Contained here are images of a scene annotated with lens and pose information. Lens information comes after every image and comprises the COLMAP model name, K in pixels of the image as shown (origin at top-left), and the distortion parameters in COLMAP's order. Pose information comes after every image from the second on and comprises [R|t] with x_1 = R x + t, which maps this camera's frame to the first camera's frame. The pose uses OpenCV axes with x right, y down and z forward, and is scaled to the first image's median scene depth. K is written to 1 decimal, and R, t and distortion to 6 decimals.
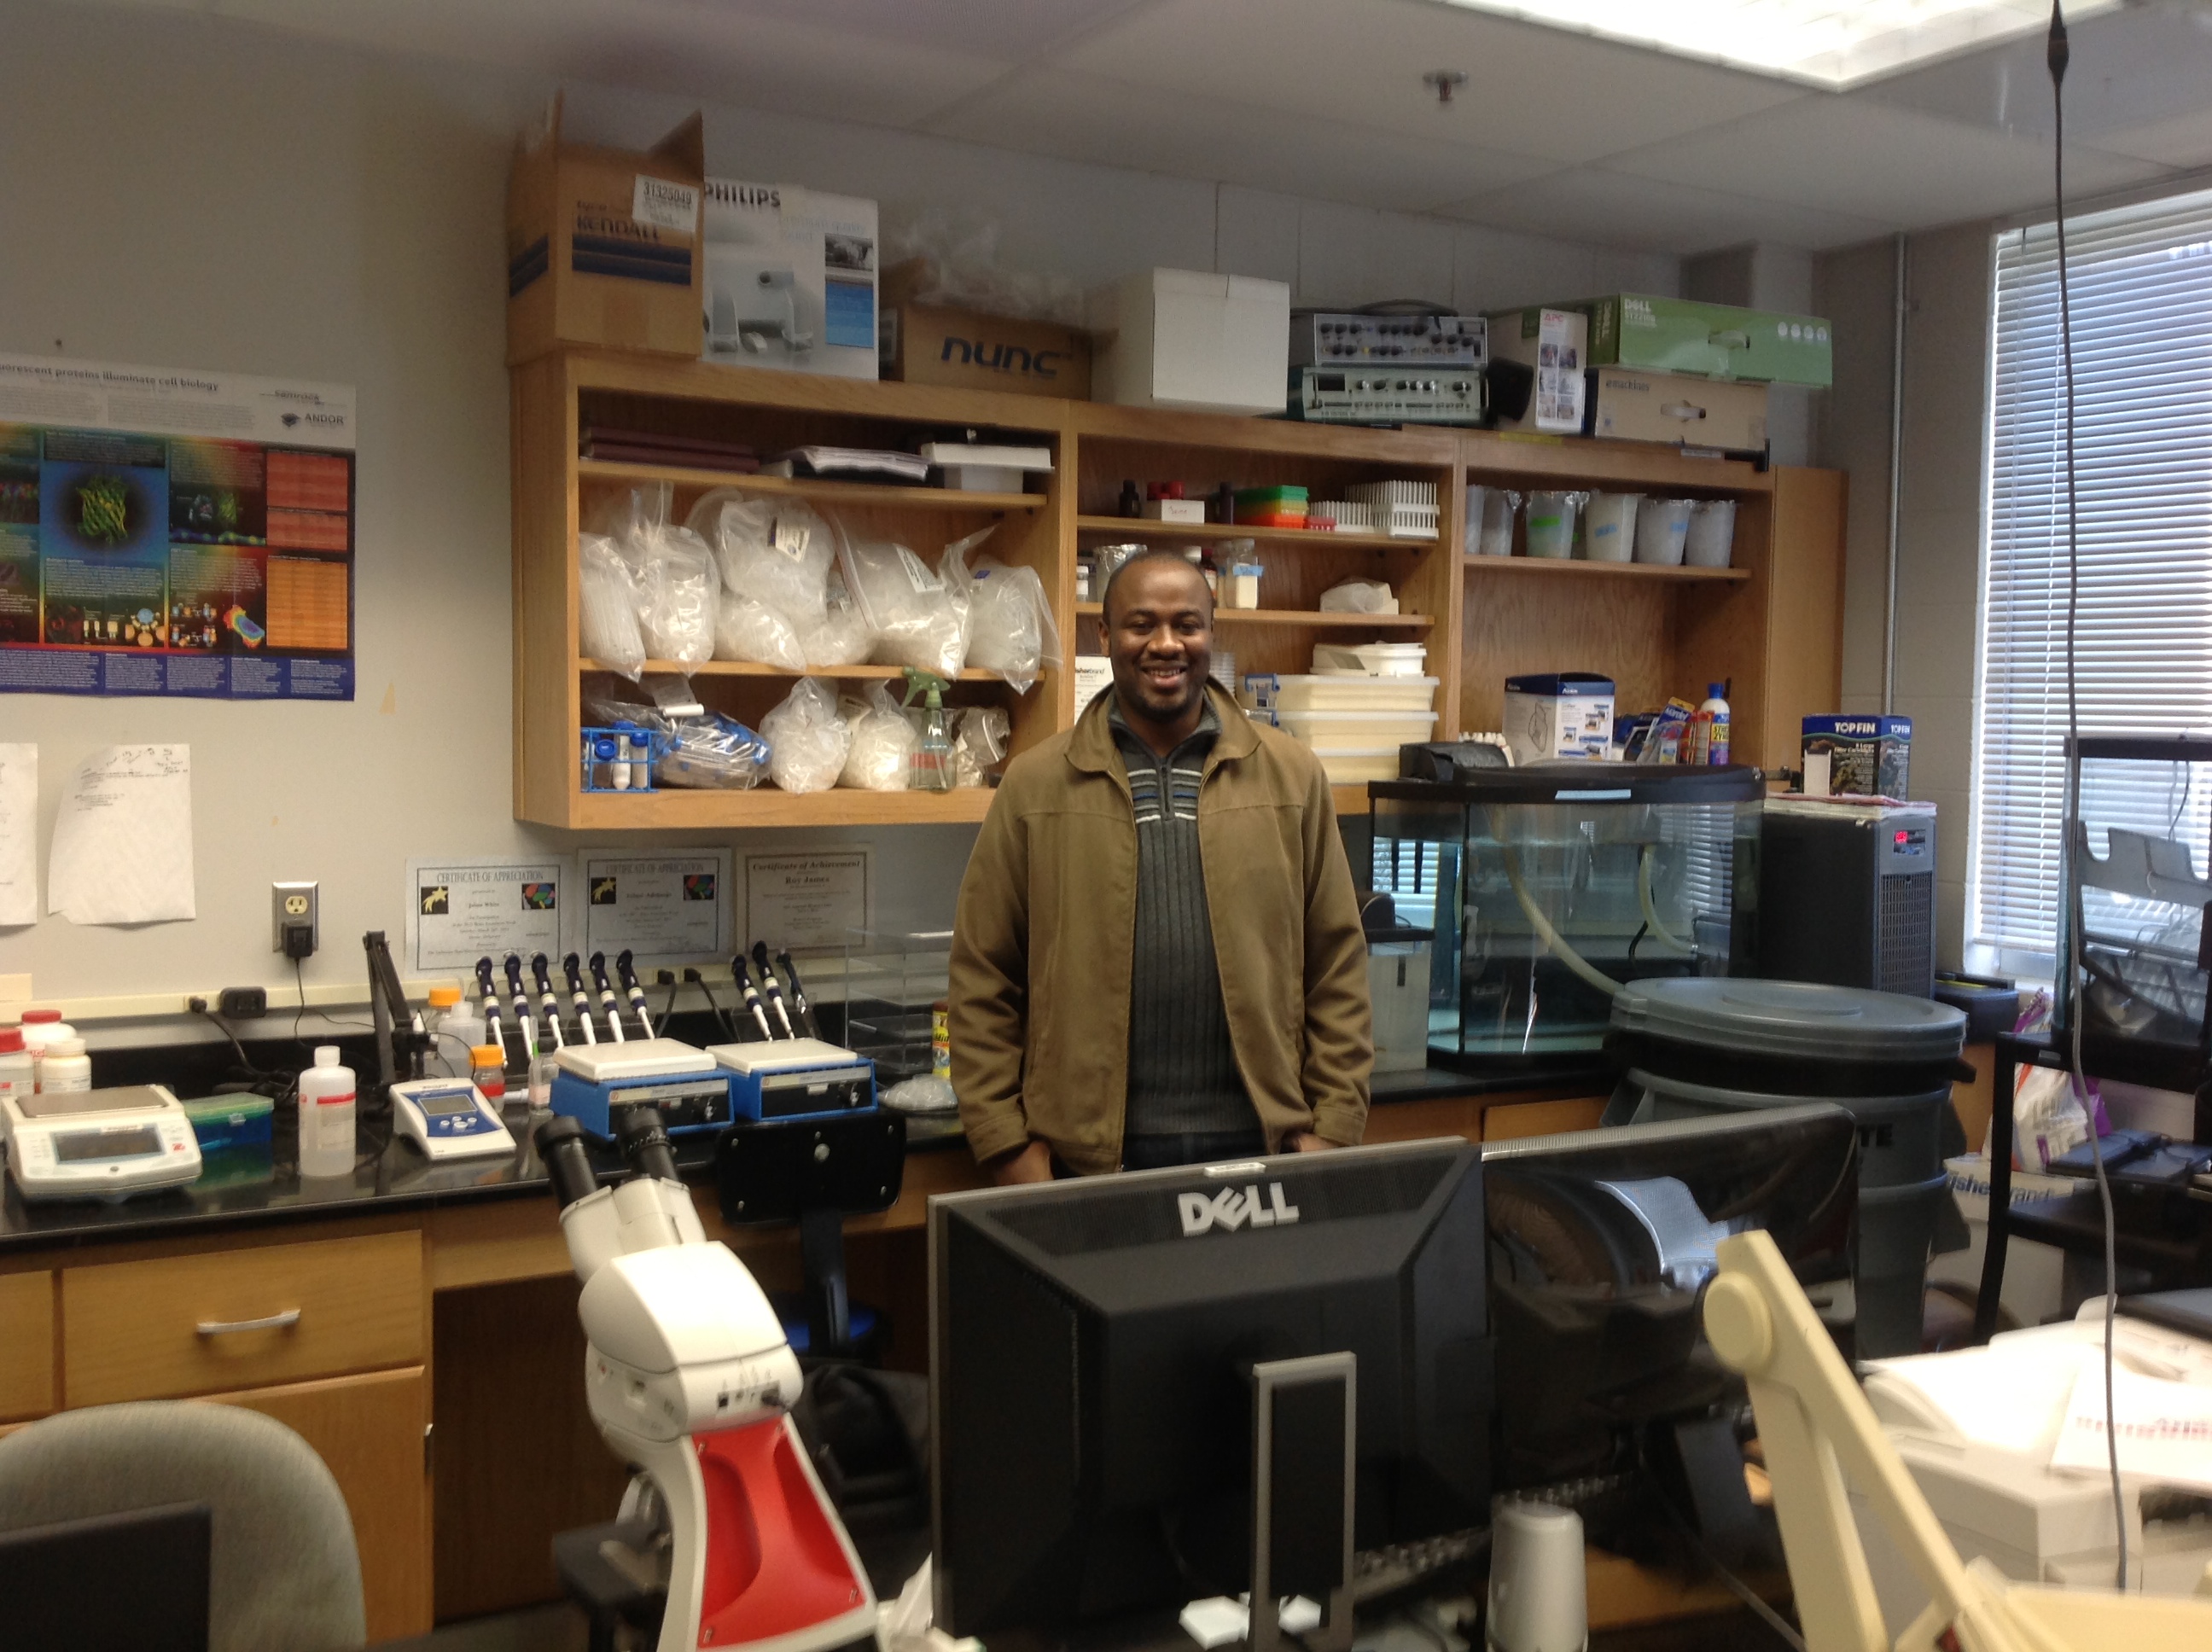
lens RADIAL K [[2203.4, 0, 1097.8], [0, 2203.4, 774.5], [0, 0, 1]] dist [0.177468, -0.475345]
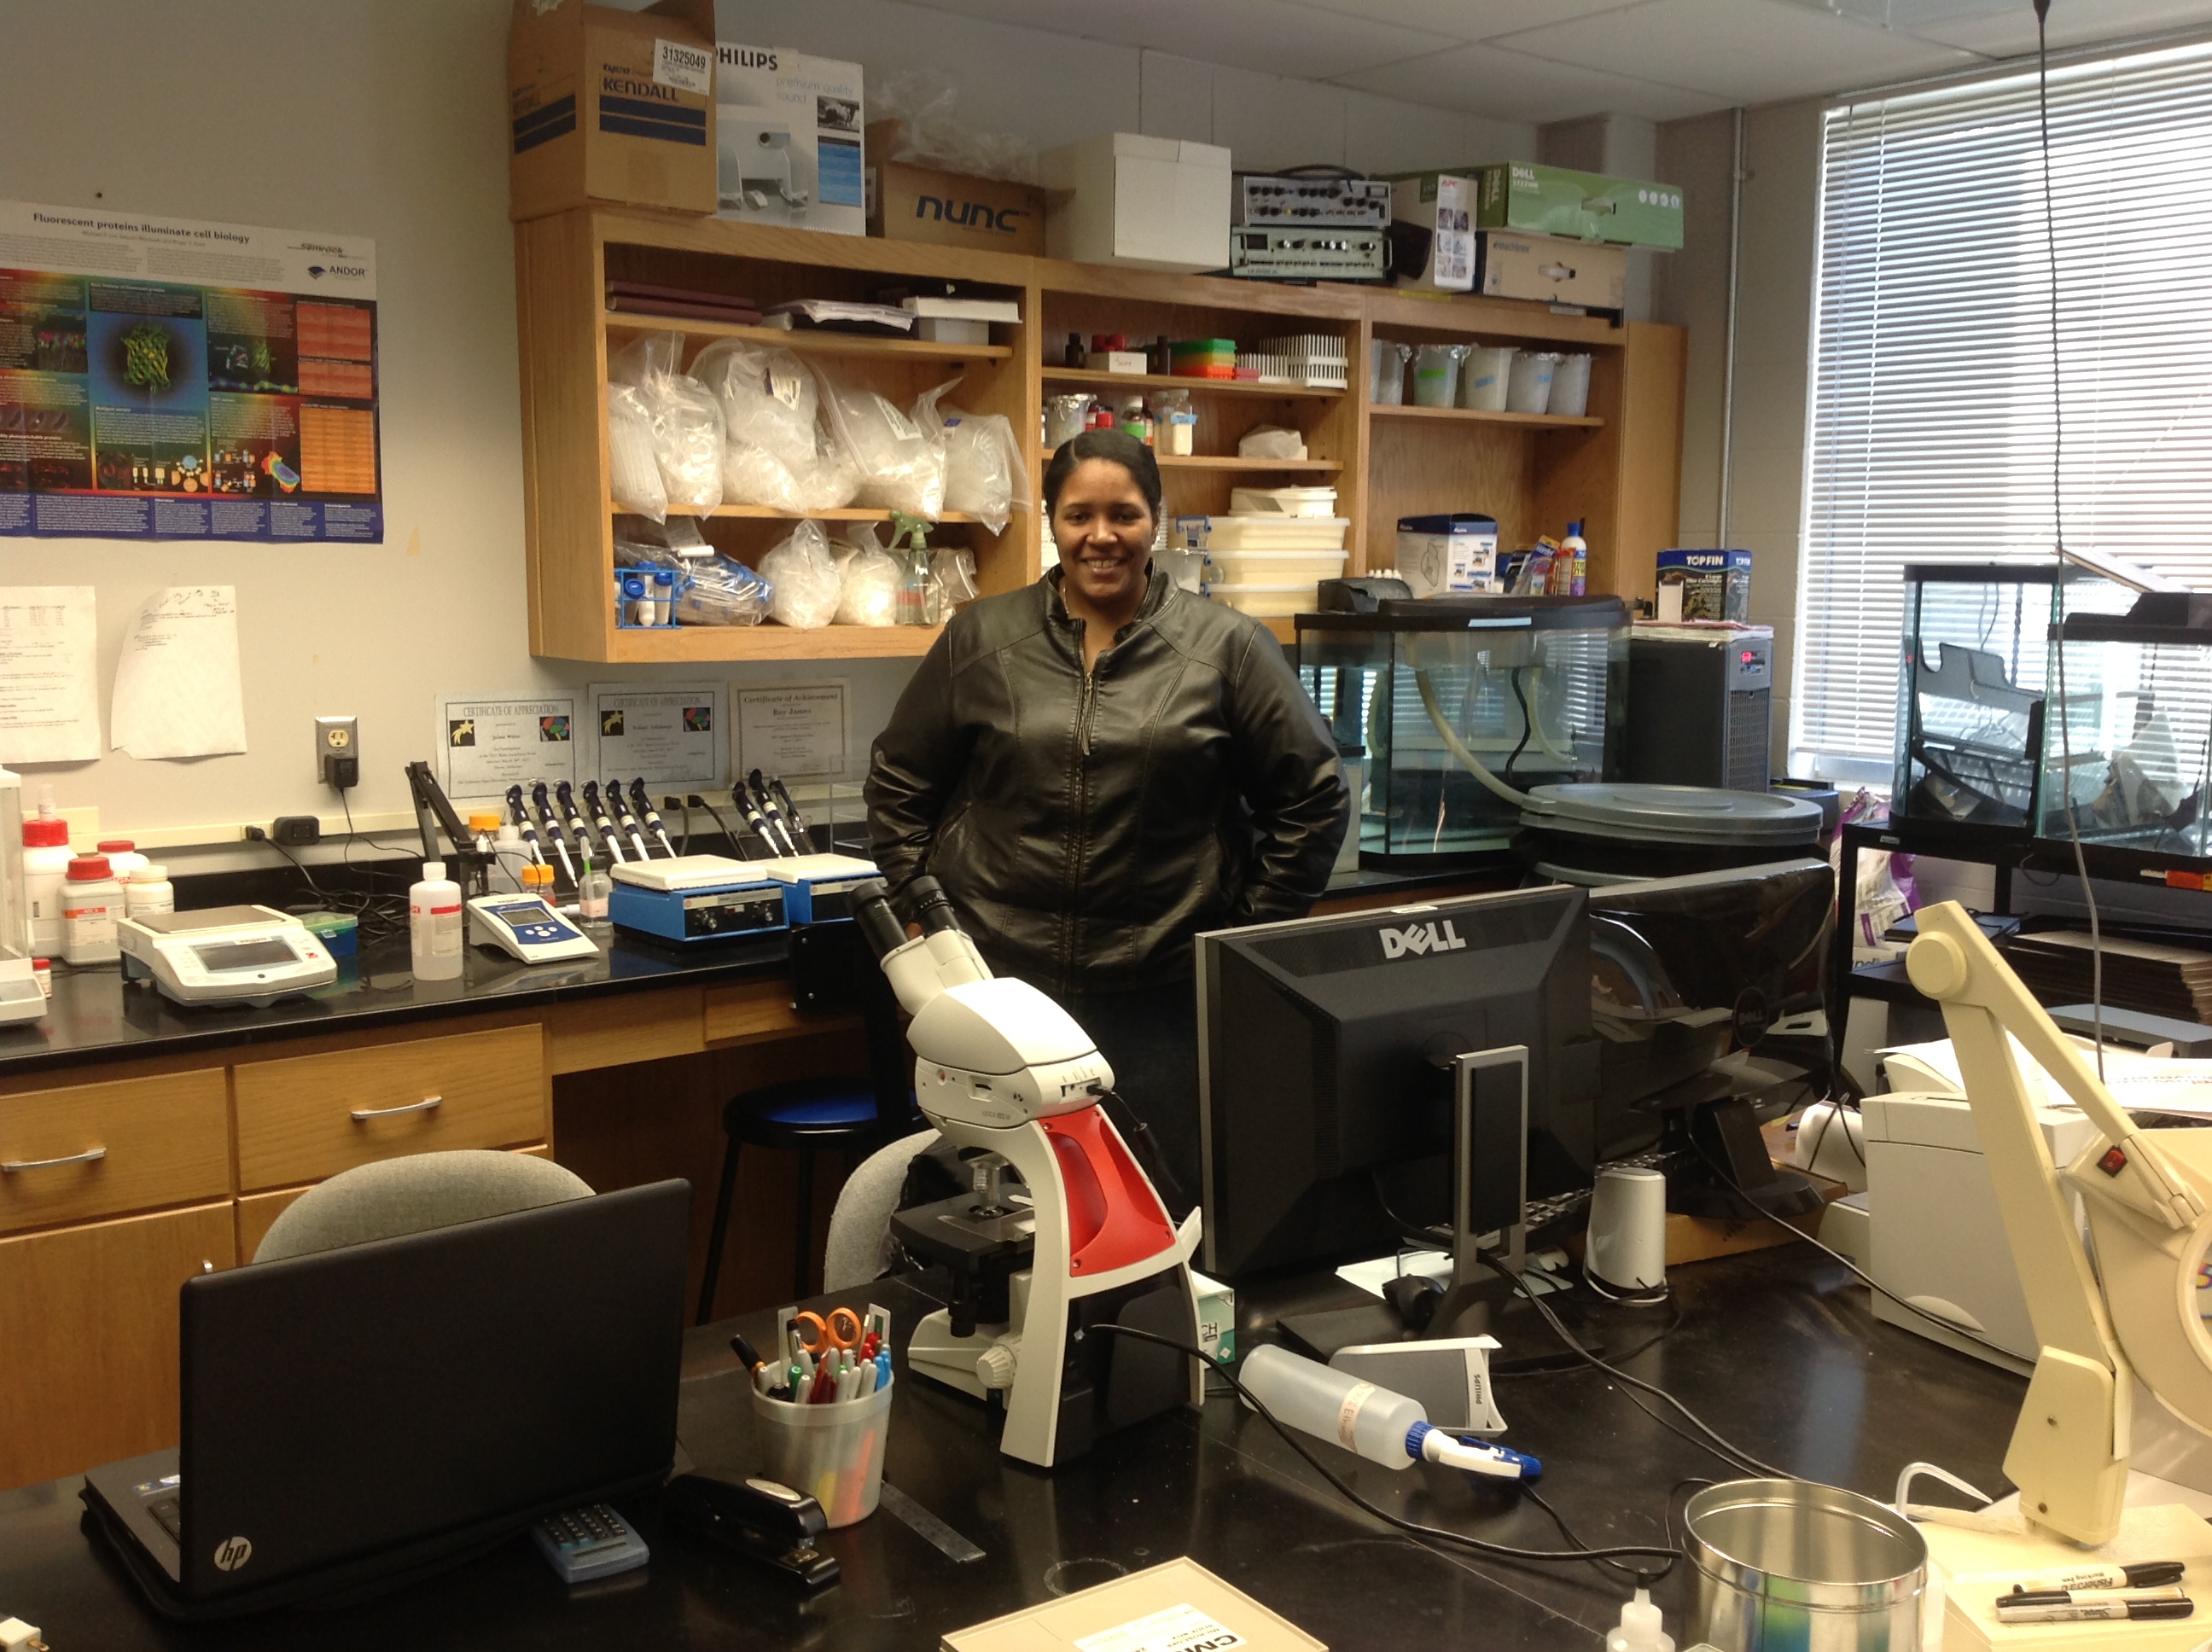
lens RADIAL K [[2237.5, 0, 1106.0], [0, 2237.5, 826.0], [0, 0, 1]] dist [0.149699, -0.418814]
pose [[0.989998, -0.024968, 0.138853, -0.140806], [0.012737, 0.996014, 0.088287, 0.009264], [-0.140504, -0.085636, 0.986370, -0.104619]]
